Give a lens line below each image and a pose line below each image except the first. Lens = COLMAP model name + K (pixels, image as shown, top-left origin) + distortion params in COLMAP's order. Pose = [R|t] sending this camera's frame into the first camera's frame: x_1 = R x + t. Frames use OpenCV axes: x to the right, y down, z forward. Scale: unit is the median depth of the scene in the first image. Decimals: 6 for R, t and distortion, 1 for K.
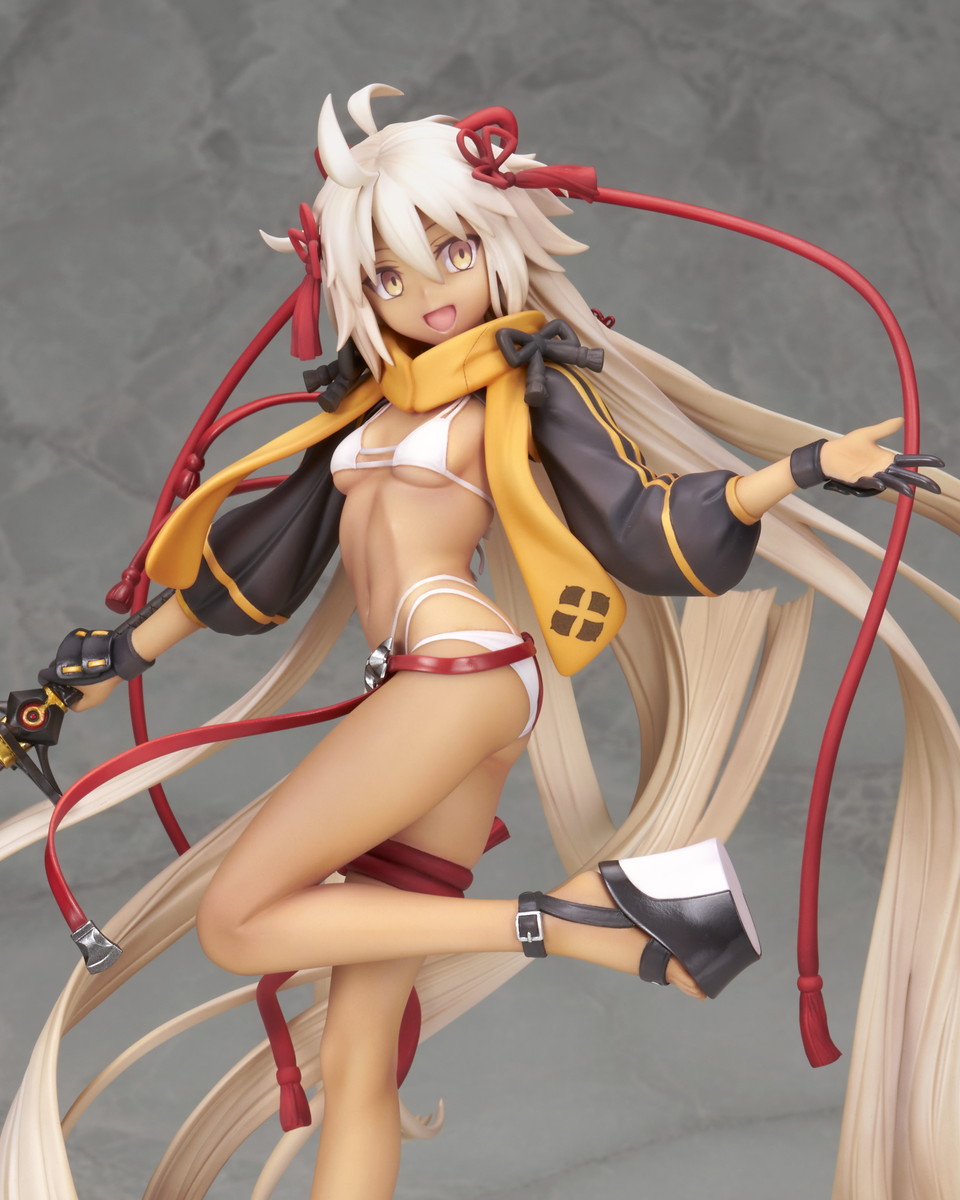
lens RADIAL K [[5554.6, 0, 480.0], [0, 5554.6, 600.0], [0, 0, 1]] dist [-0.203425, -2.119599]
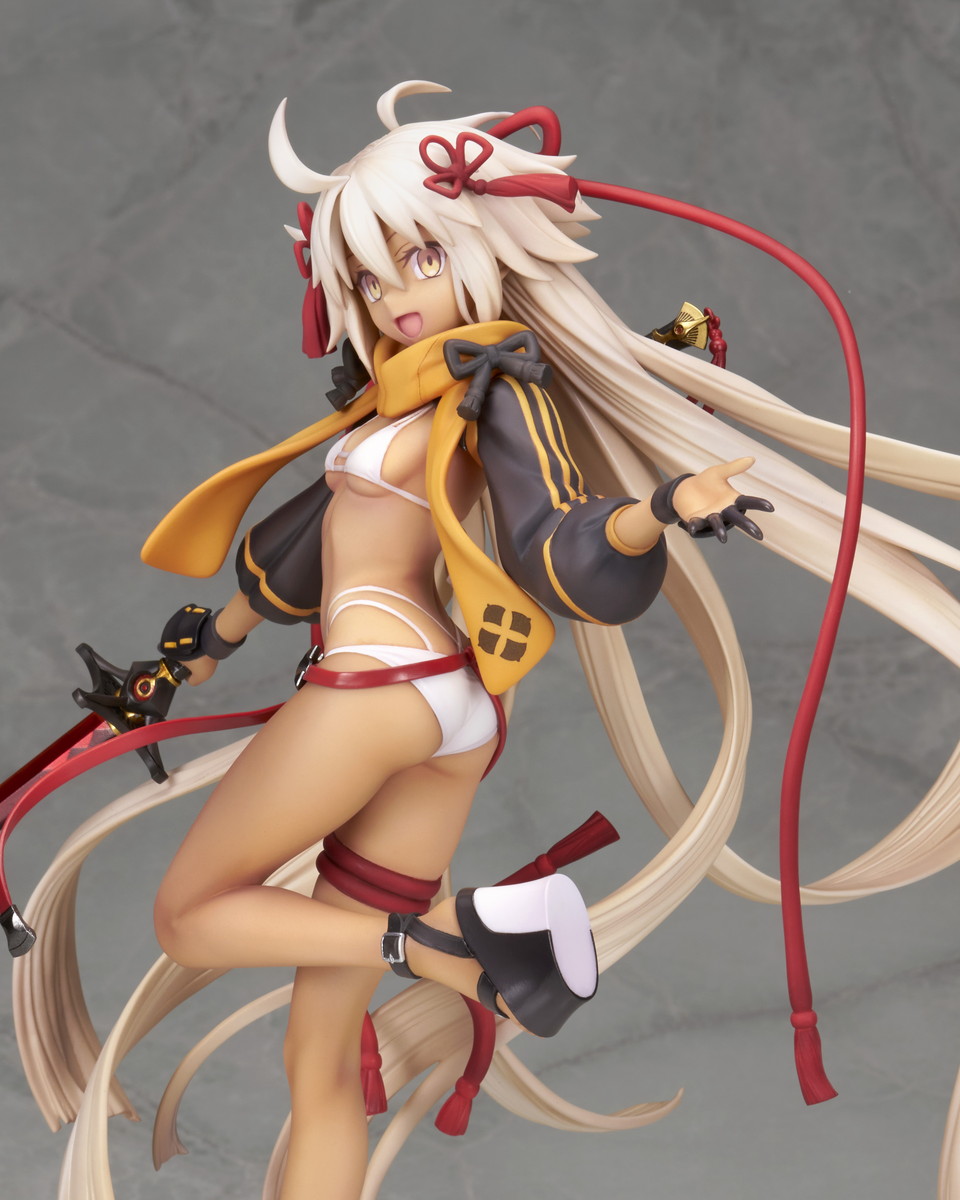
lens RADIAL K [[5554.6, 0, 480.0], [0, 5554.6, 600.0], [0, 0, 1]] dist [-0.203425, -2.119599]
pose [[0.932336, 0.060807, -0.356443, 0.362562], [-0.046723, 0.997754, 0.047999, -0.050105], [0.358561, -0.028098, 0.933083, 0.078320]]
